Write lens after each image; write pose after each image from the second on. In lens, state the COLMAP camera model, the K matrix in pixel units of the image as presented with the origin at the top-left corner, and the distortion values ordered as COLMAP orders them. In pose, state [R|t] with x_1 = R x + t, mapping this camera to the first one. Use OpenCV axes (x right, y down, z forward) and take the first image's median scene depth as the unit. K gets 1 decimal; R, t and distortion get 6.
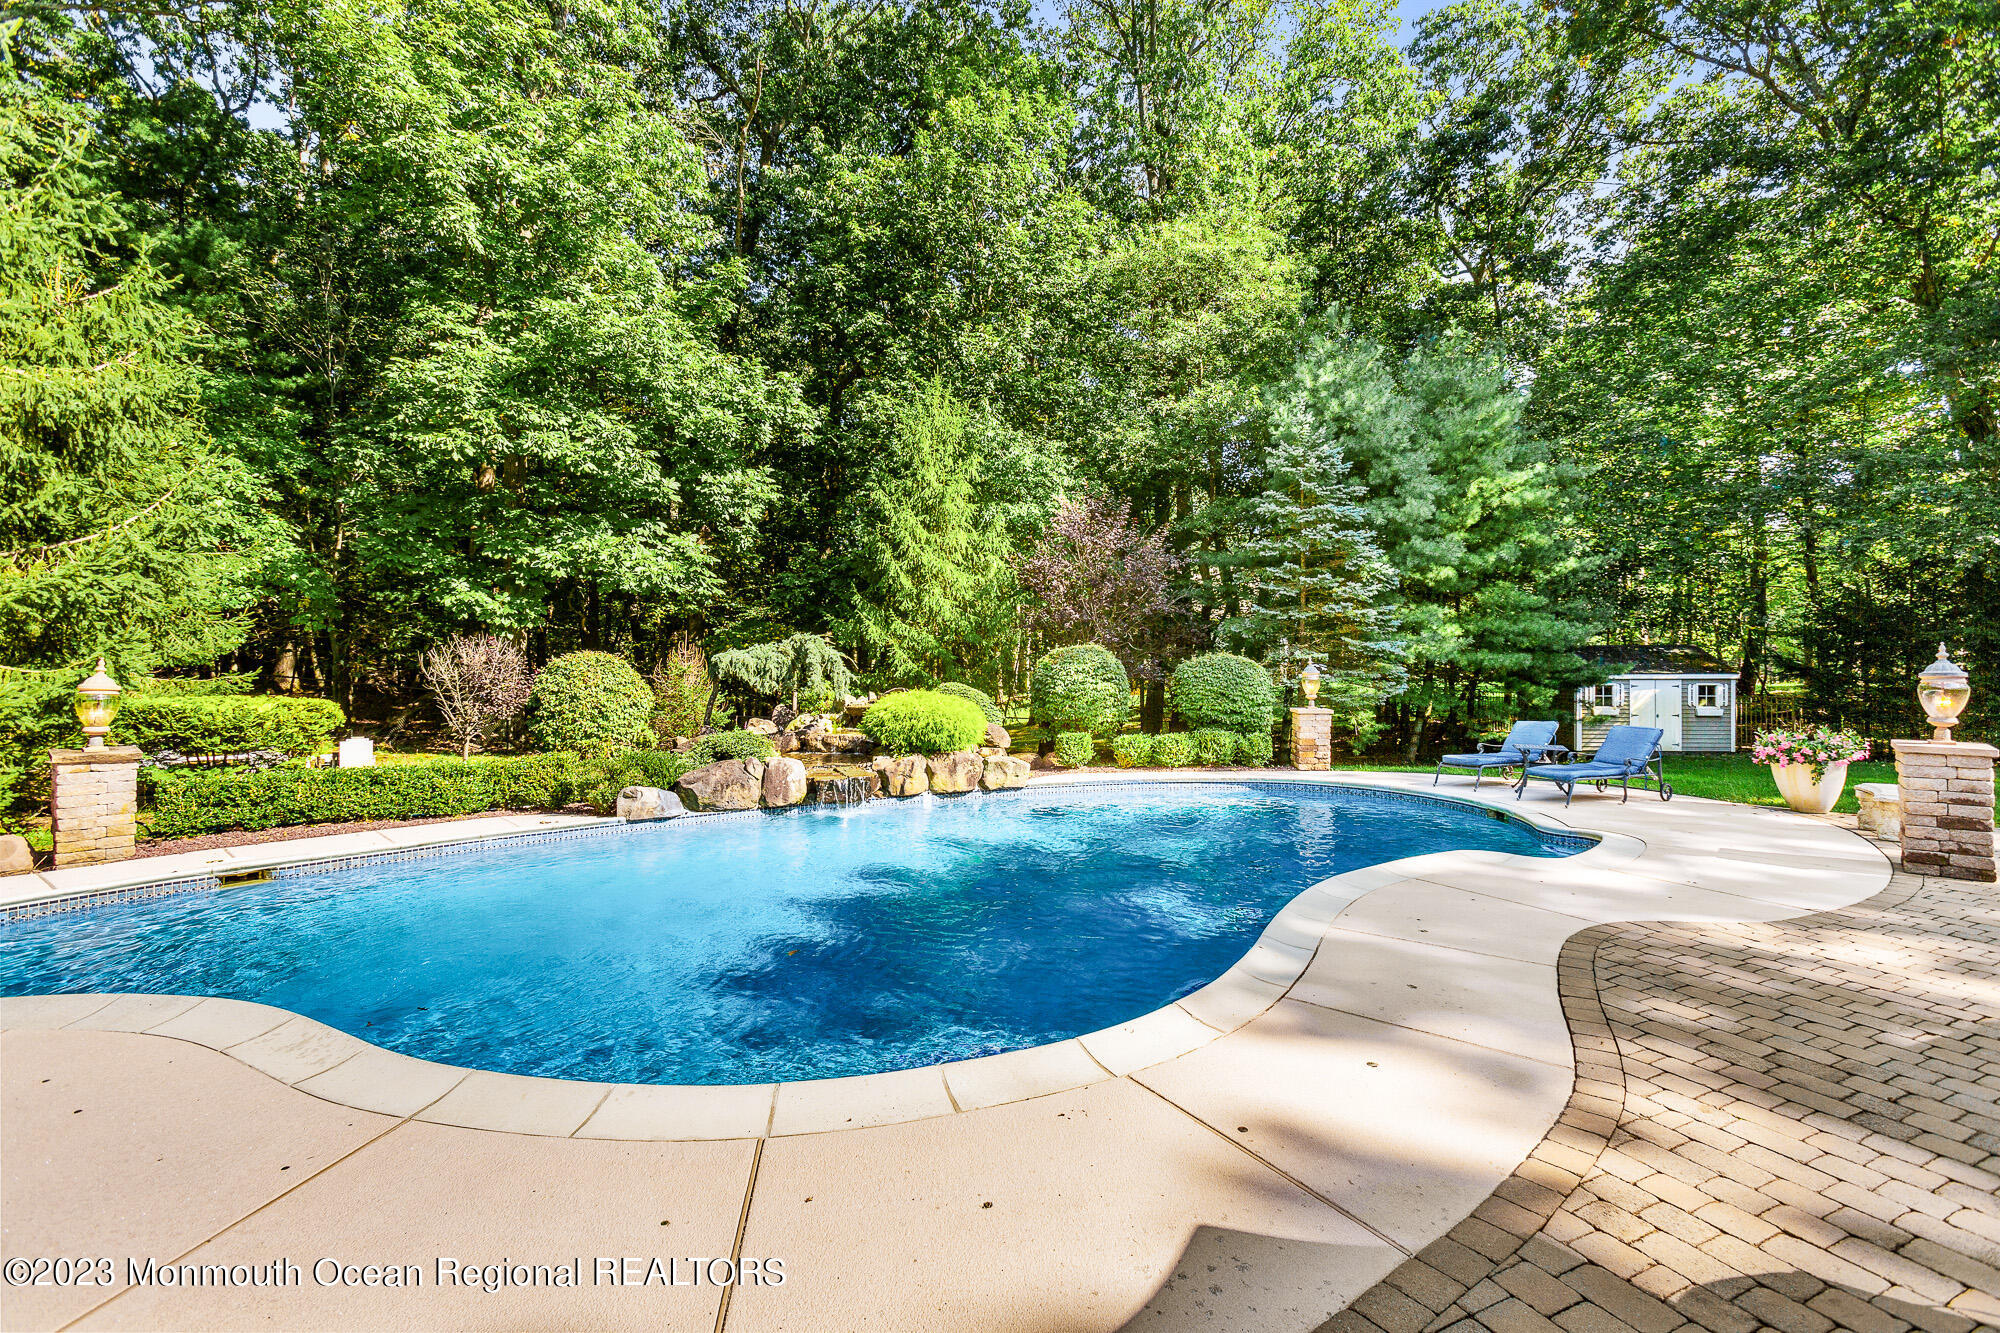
lens RADIAL K [[880.4, 0, 1000.0], [0, 880.4, 666.5], [0, 0, 1]] dist [-0.019646, 0.016277]
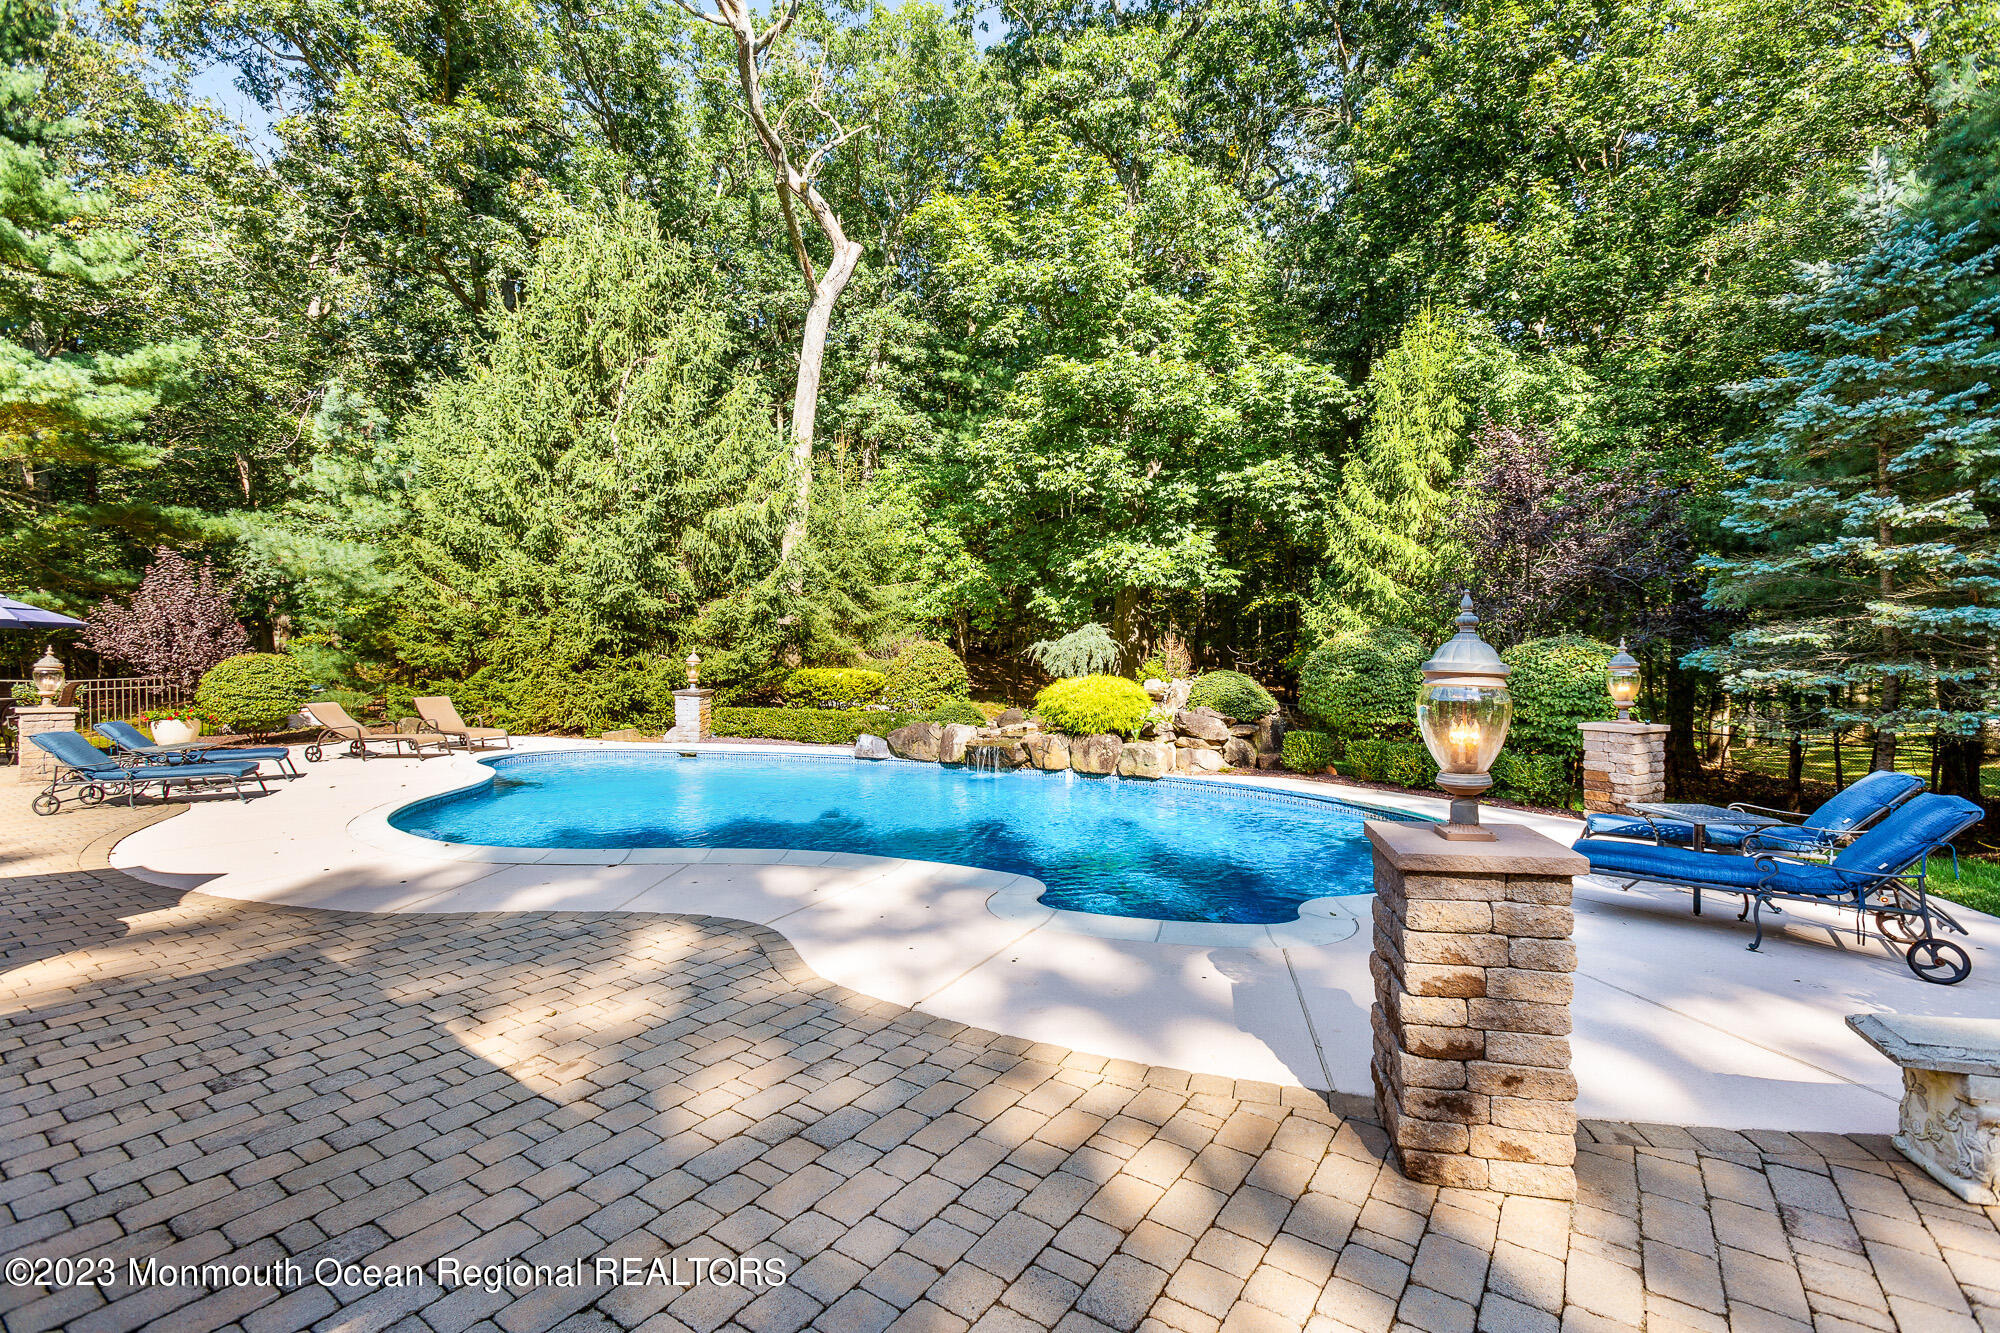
lens RADIAL K [[906.1, 0, 1000.0], [0, 906.1, 666.5], [0, 0, 1]] dist [-0.019527, 0.019099]
pose [[0.497602, 0.015352, -0.867269, 0.571424], [-0.008596, 0.999882, 0.012767, 0.002925], [0.867363, 0.001102, 0.497675, 0.263374]]
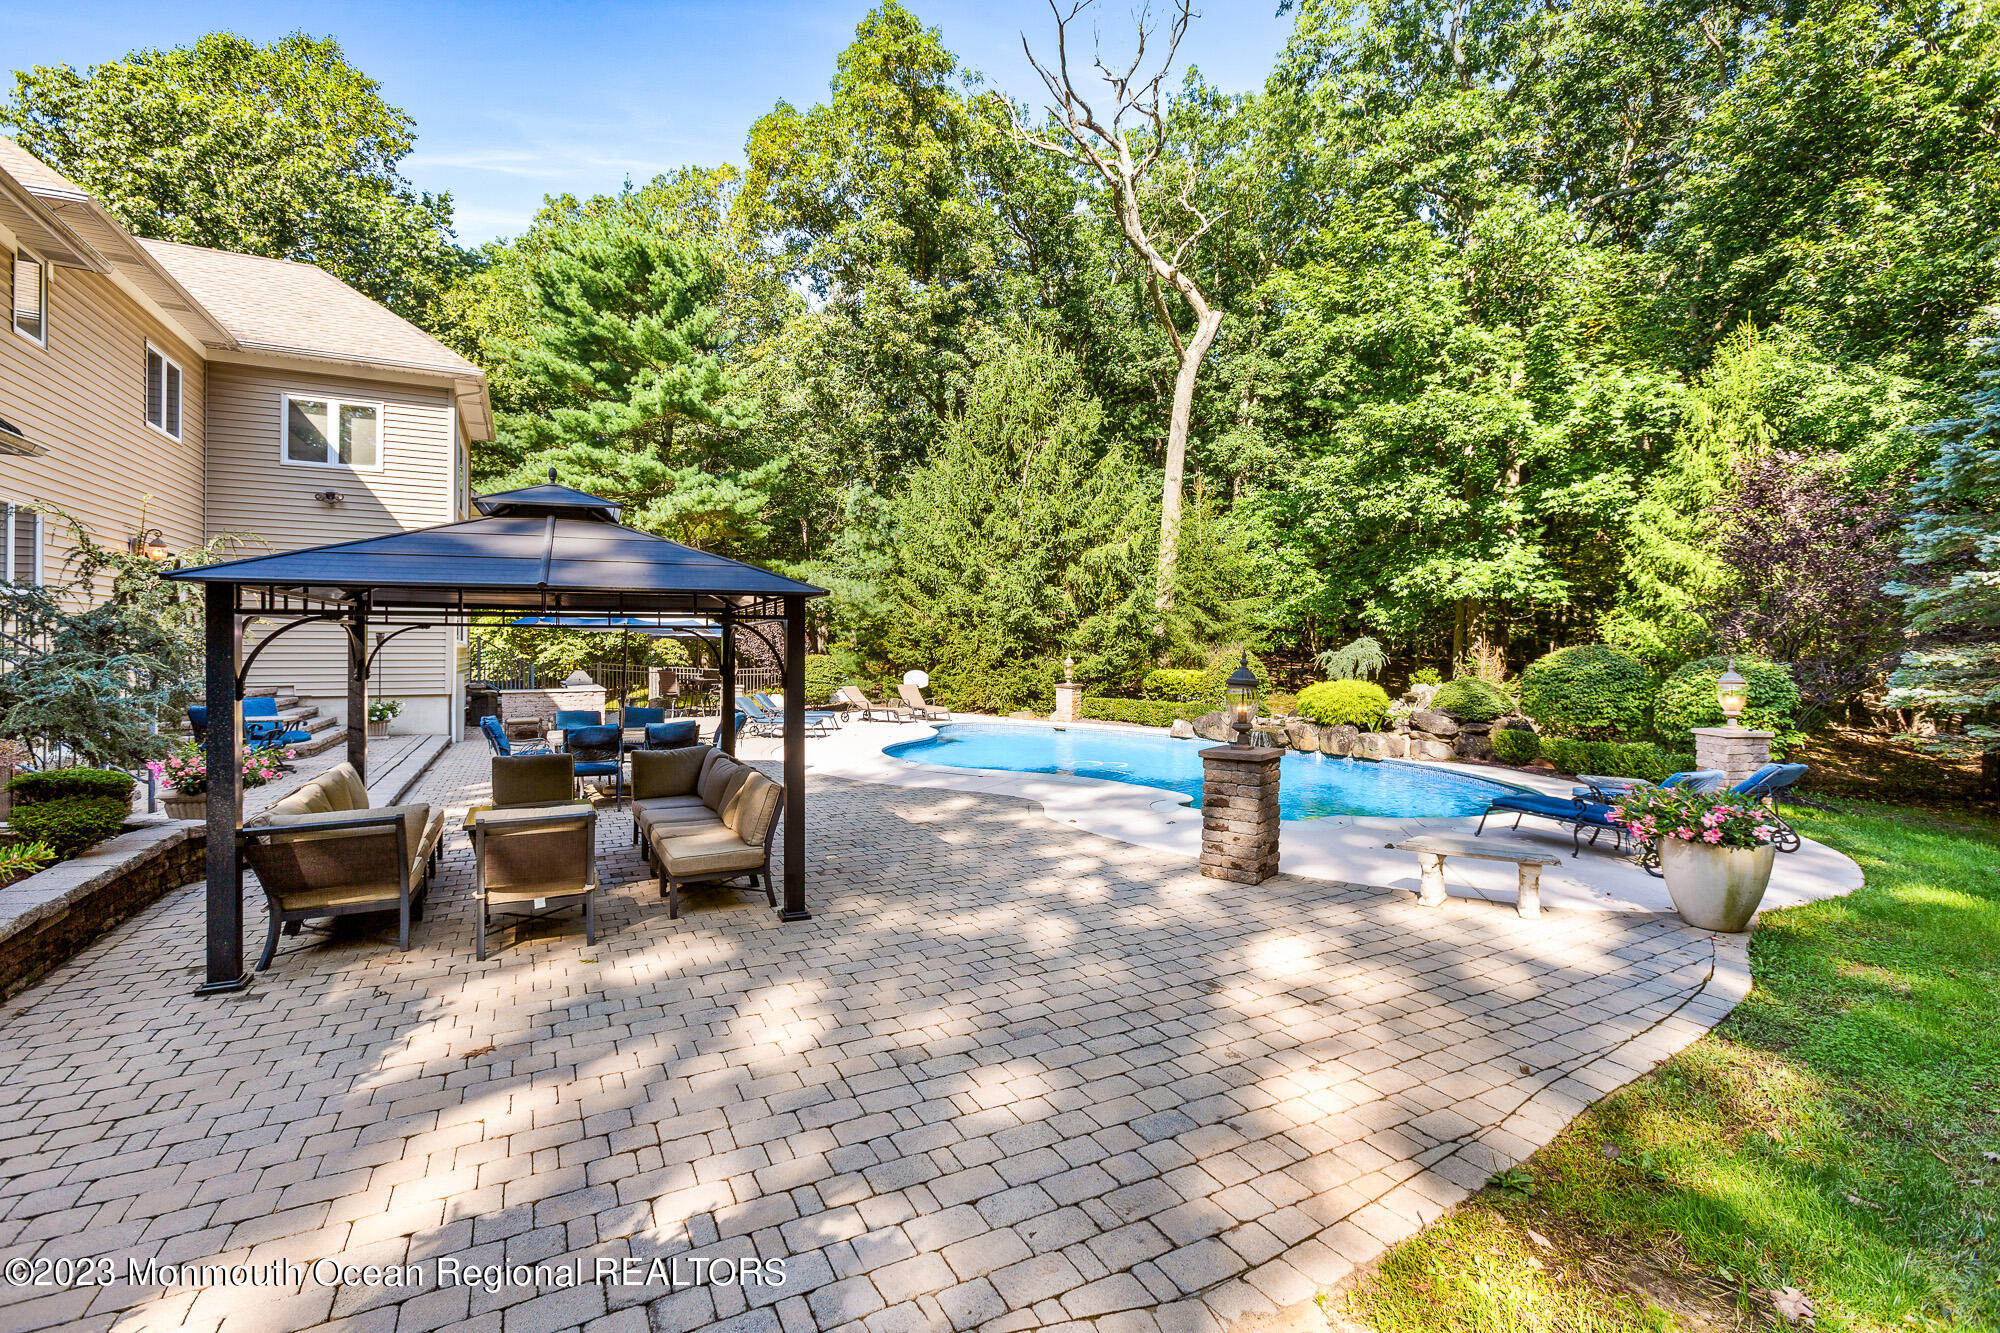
lens RADIAL K [[880.4, 0, 1000.0], [0, 880.4, 666.5], [0, 0, 1]] dist [-0.019646, 0.016277]
pose [[0.053983, 0.021899, -0.998302, 0.881157], [-0.015438, 0.999658, 0.021094, -0.009375], [0.998423, 0.014273, 0.054302, 0.290514]]
